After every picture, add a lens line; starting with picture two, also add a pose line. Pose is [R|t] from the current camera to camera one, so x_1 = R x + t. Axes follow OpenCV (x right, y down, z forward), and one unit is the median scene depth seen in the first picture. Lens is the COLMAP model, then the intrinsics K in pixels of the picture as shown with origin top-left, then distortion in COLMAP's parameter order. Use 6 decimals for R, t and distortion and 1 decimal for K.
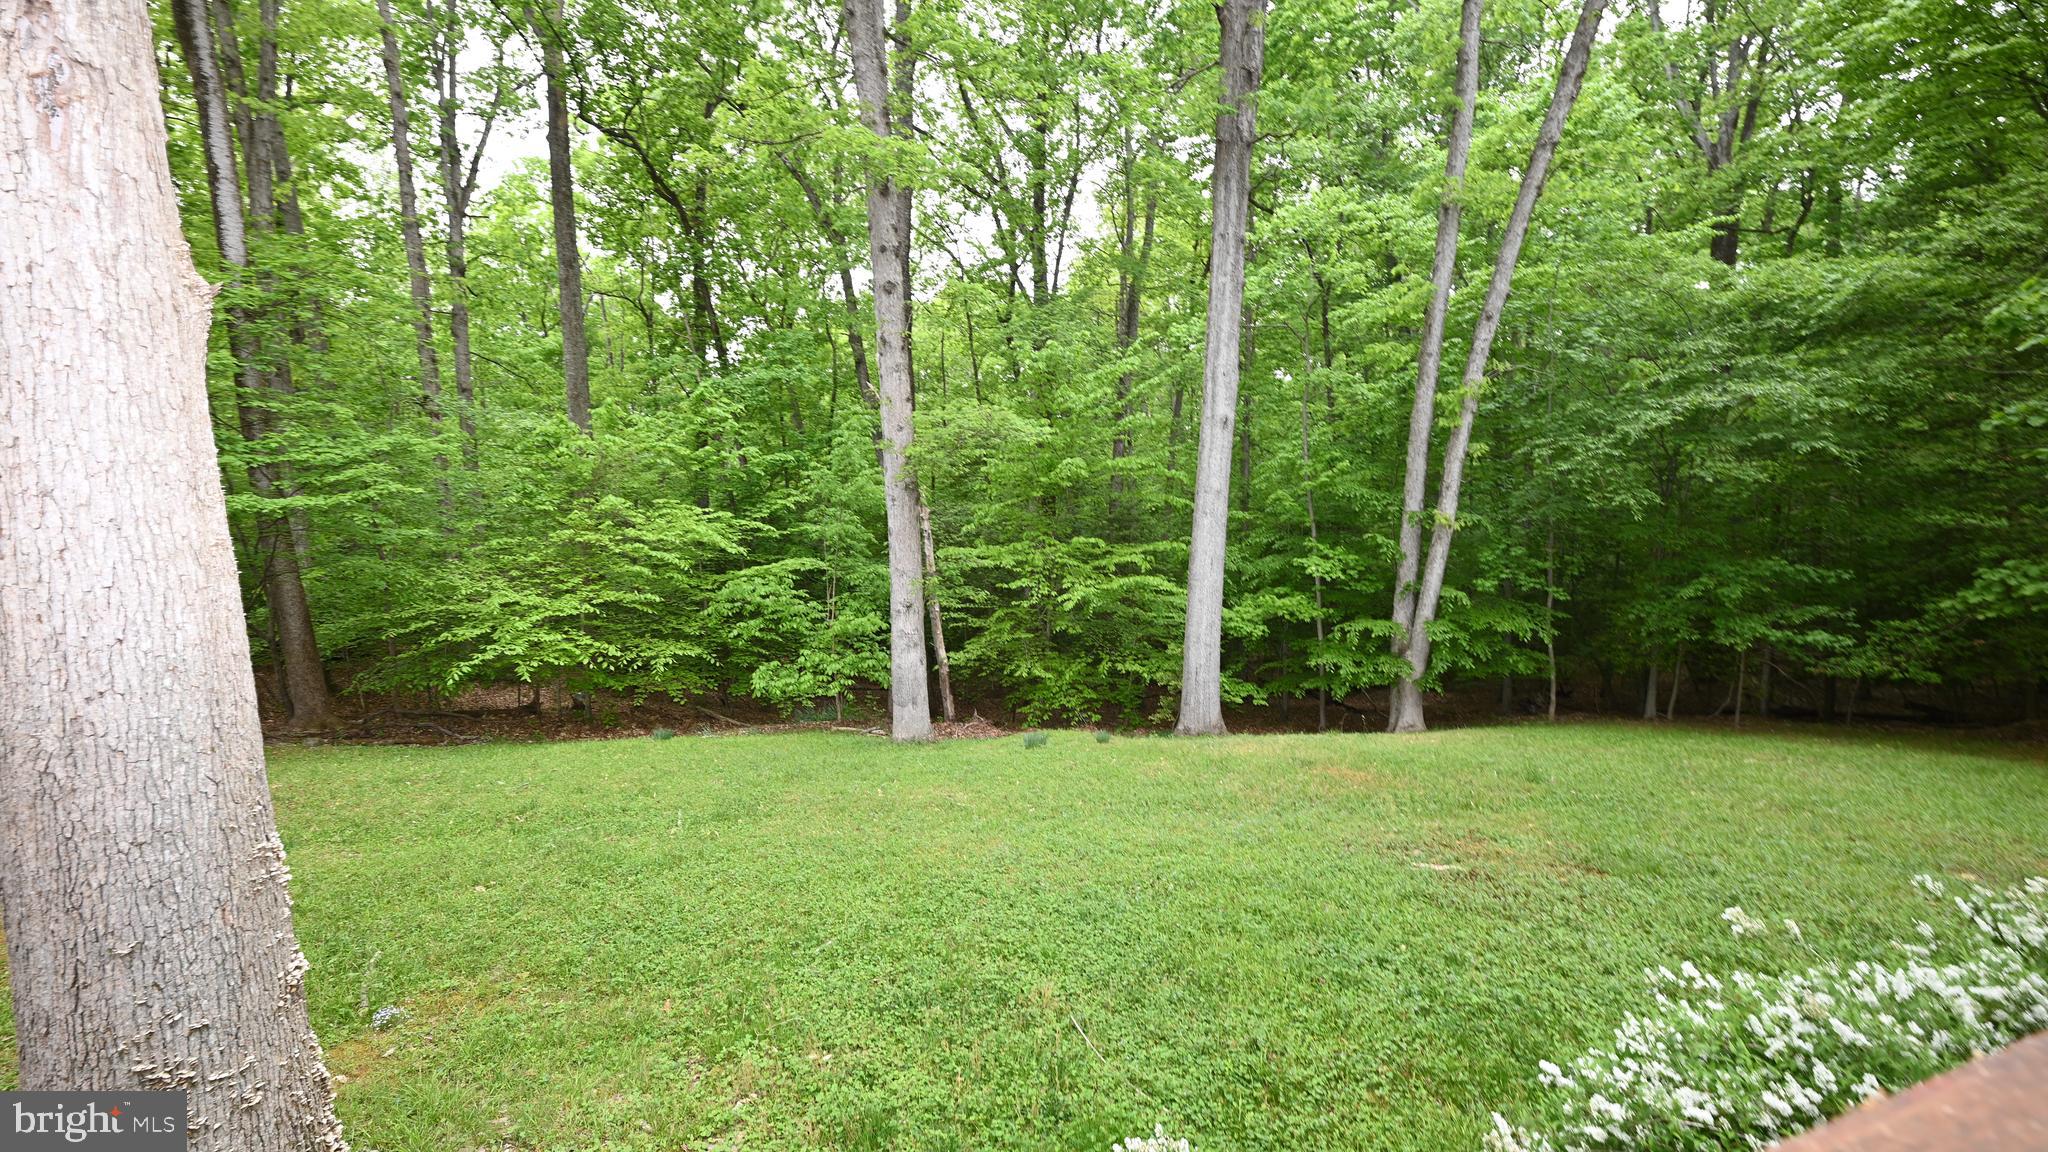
lens RADIAL K [[828.6, 0, 1013.9], [0, 828.6, 573.8], [0, 0, 1]] dist [-0.000680, -0.000437]
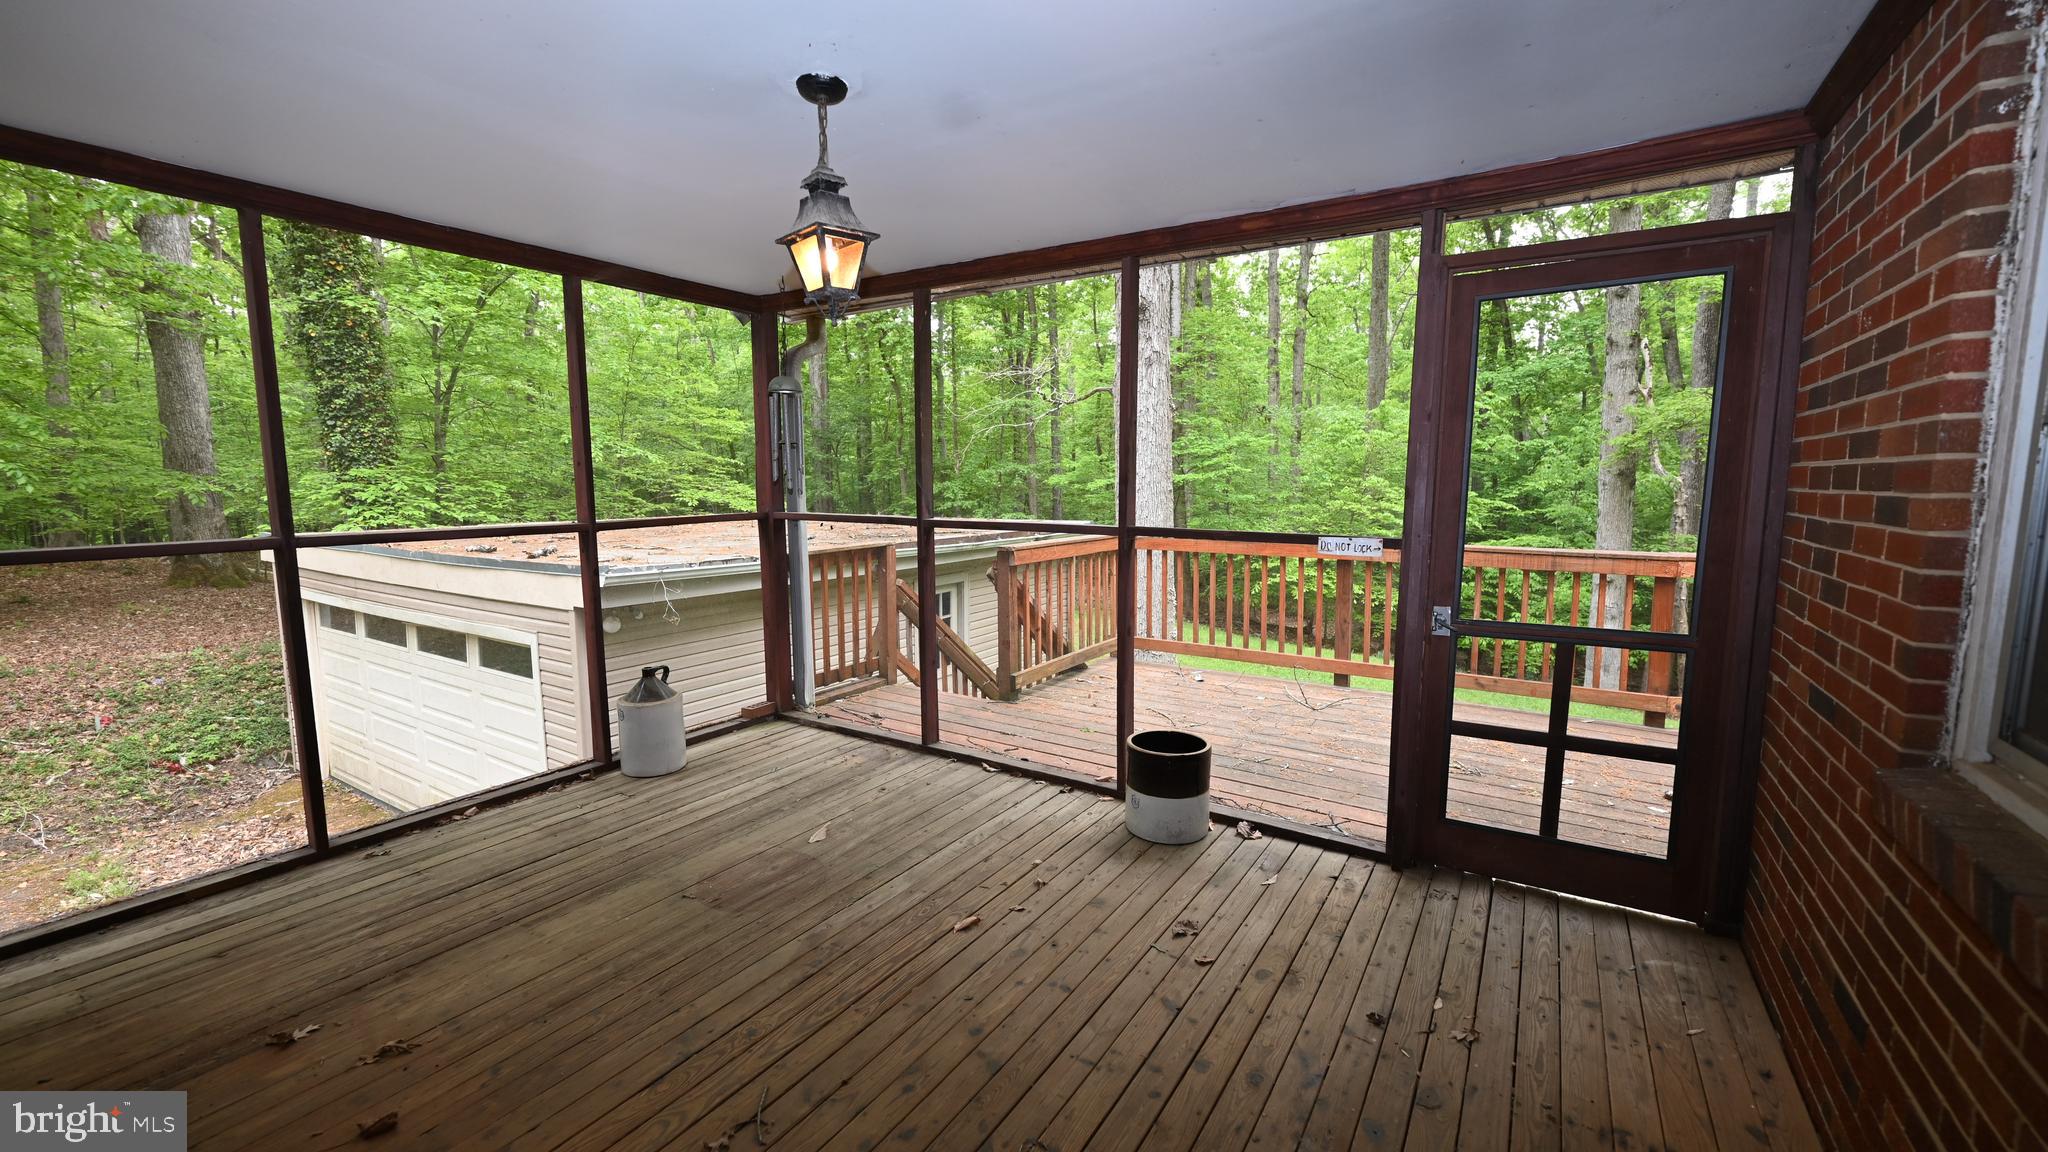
lens RADIAL K [[828.6, 0, 1015.0], [0, 828.6, 575.0], [0, 0, 1]] dist [-0.000680, -0.000437]
pose [[0.610381, 0.110999, -0.784292, 0.259736], [-0.090678, 0.993415, 0.070024, 0.025835], [0.786900, 0.028377, 0.616427, -0.309335]]
